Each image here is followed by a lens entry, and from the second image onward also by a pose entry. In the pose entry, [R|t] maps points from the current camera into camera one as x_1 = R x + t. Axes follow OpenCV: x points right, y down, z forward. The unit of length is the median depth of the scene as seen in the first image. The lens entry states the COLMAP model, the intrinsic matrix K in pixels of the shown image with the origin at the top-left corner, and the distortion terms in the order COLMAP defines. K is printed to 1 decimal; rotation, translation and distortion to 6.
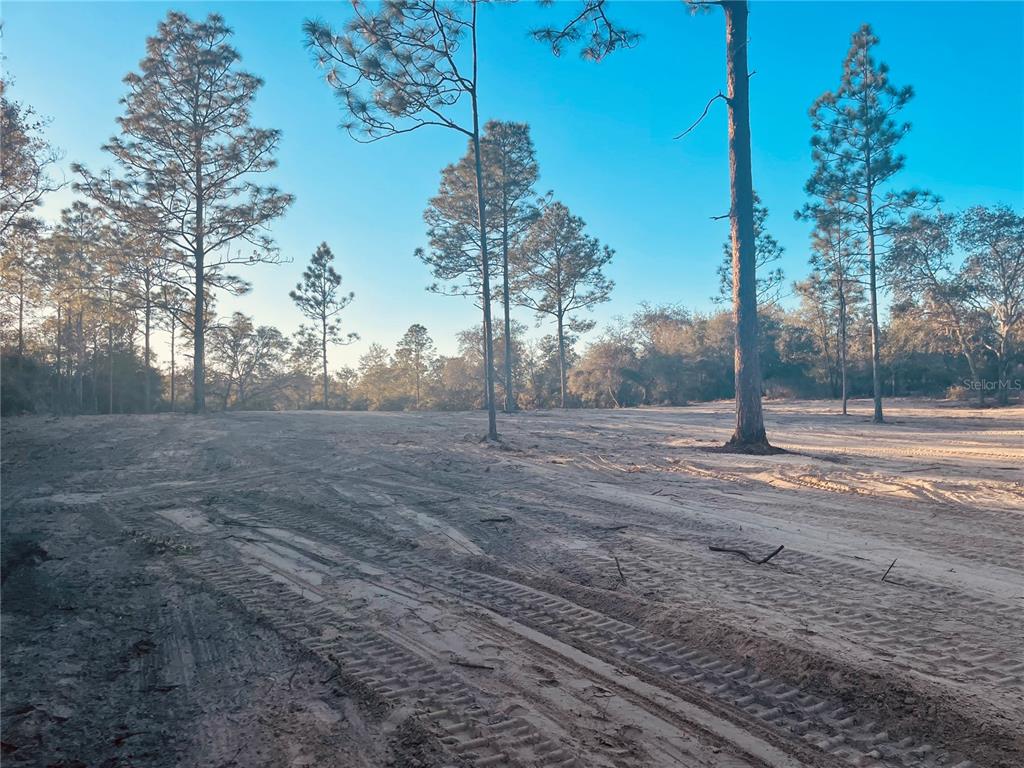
lens RADIAL K [[778.1, 0, 512.0], [0, 778.1, 384.0], [0, 0, 1]] dist [-0.002861, -0.002123]
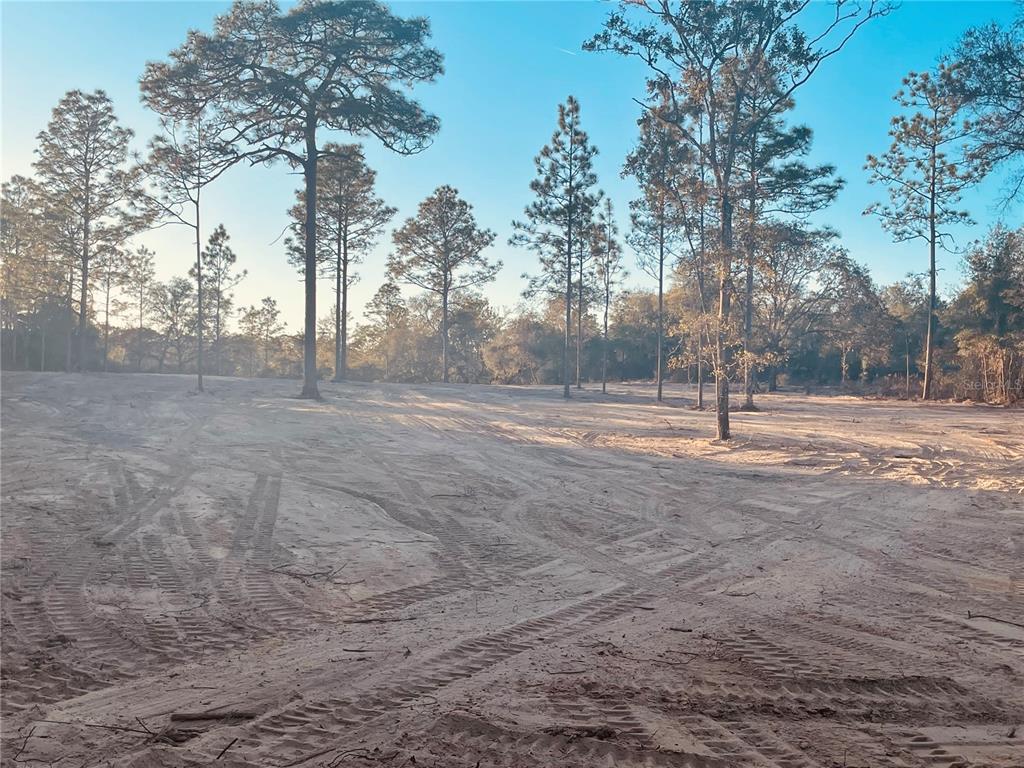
lens RADIAL K [[1132.3, 0, 512.0], [0, 1132.3, 384.0], [0, 0, 1]] dist [0.006771, -0.116660]
pose [[0.993712, 0.036012, -0.106013, 0.351098], [-0.032976, 0.998998, 0.030255, -0.016983], [0.106997, -0.026569, 0.993904, -0.569519]]
